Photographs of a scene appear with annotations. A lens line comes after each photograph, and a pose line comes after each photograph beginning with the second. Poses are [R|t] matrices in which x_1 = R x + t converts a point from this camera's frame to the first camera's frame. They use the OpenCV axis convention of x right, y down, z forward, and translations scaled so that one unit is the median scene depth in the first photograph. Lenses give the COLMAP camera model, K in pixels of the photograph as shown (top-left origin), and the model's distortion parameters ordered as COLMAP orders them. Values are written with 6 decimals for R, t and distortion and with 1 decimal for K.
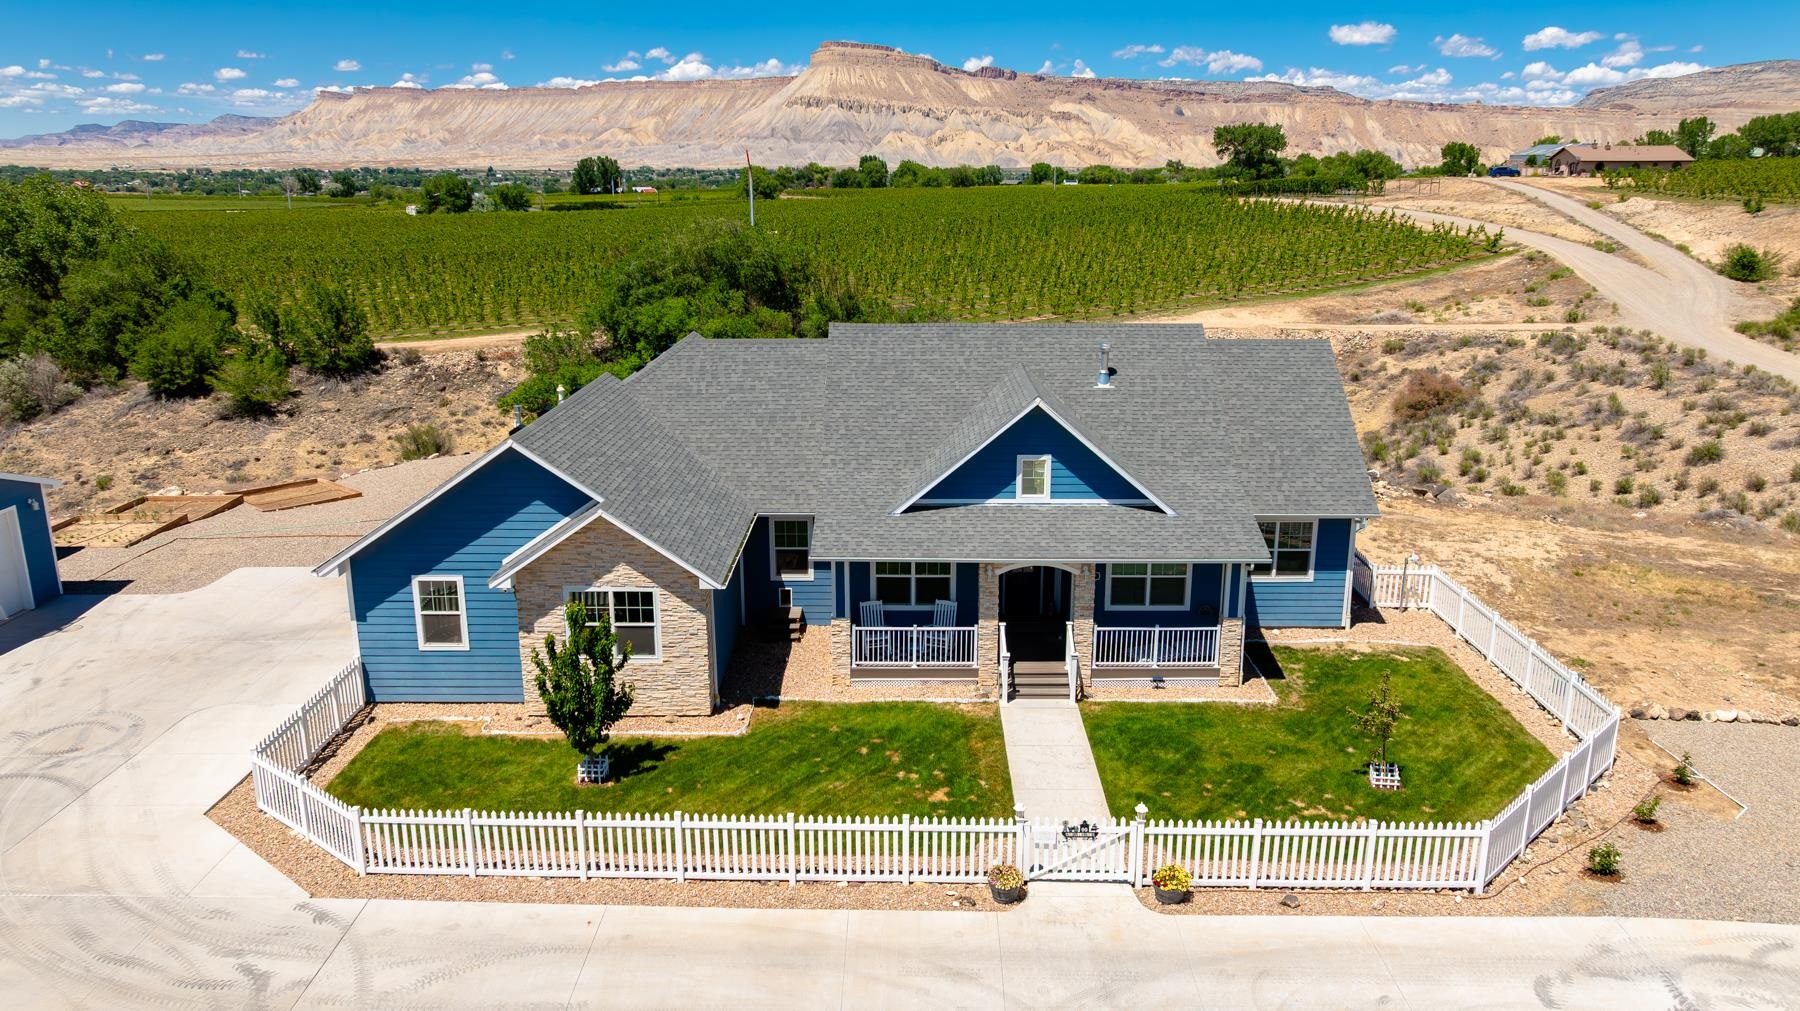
lens RADIAL K [[1257.2, 0, 912.5], [0, 1257.2, 502.4], [0, 0, 1]] dist [-0.038930, 0.047142]
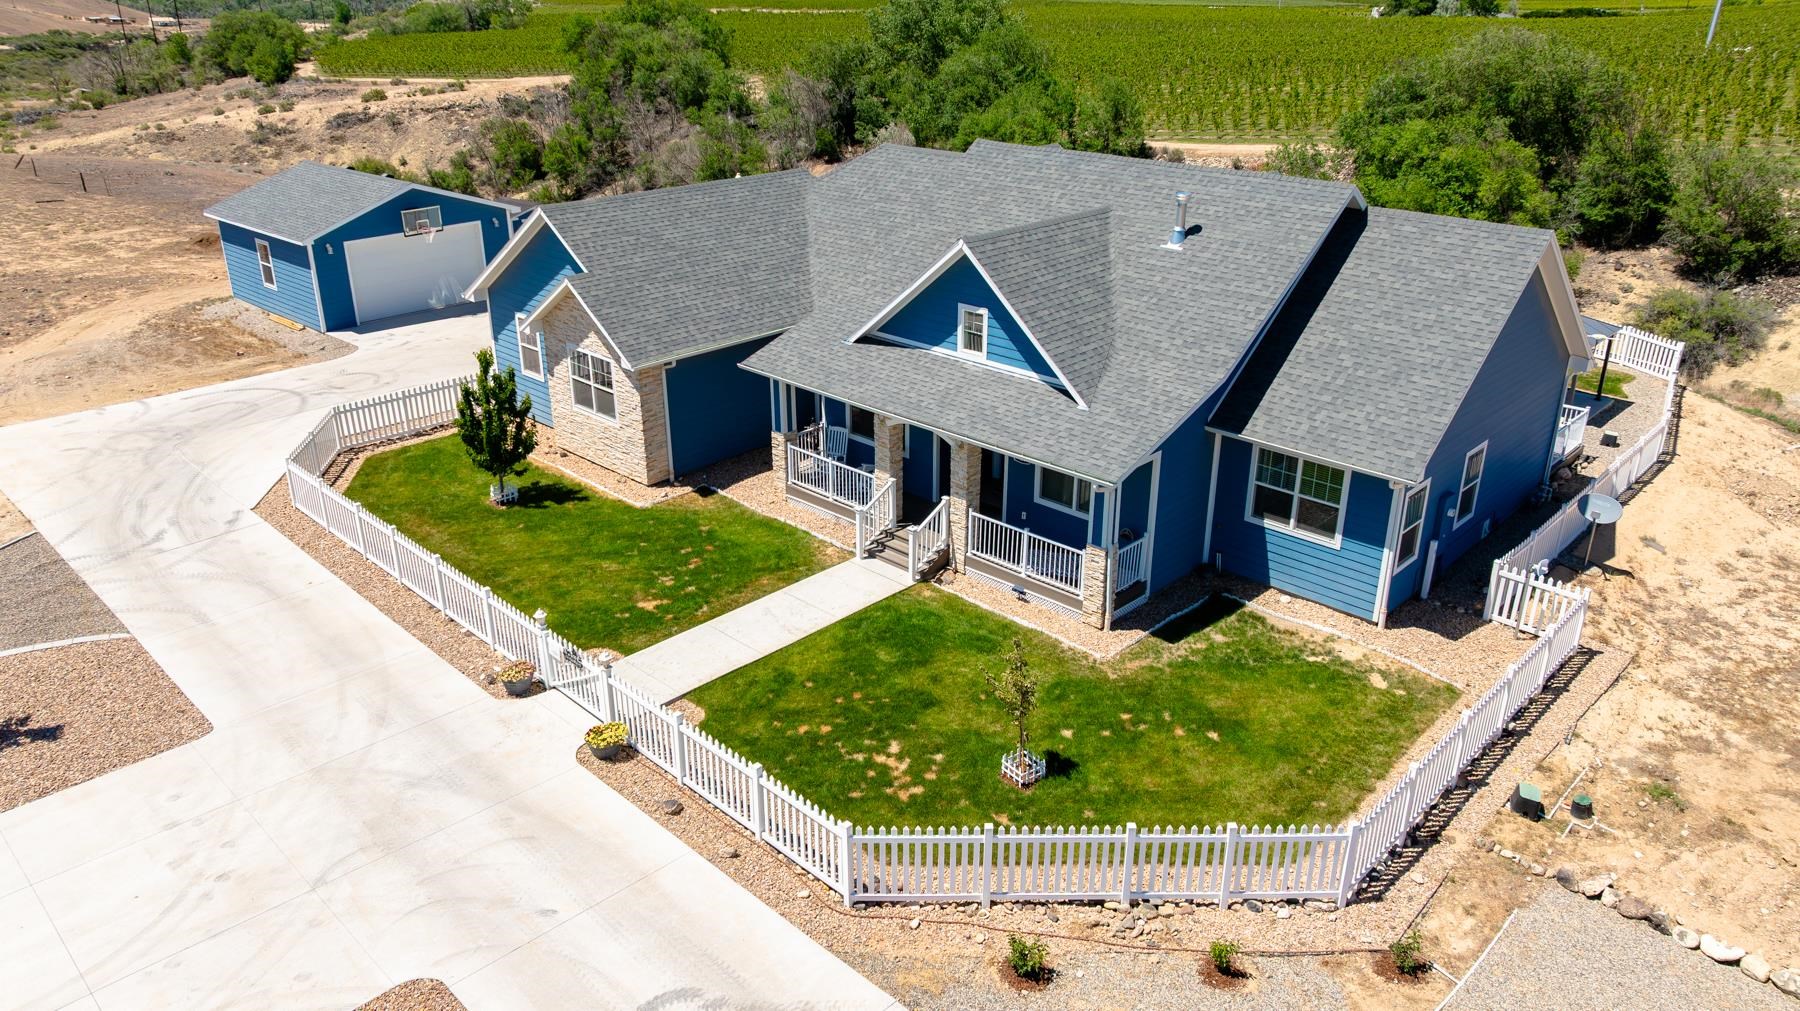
lens RADIAL K [[1257.2, 0, 912.5], [0, 1257.2, 502.4], [0, 0, 1]] dist [-0.038930, 0.047142]
pose [[0.728294, 0.271418, -0.629221, 0.232994], [-0.177800, 0.961616, 0.209003, -0.029012], [0.661796, -0.040340, 0.748598, 0.108428]]
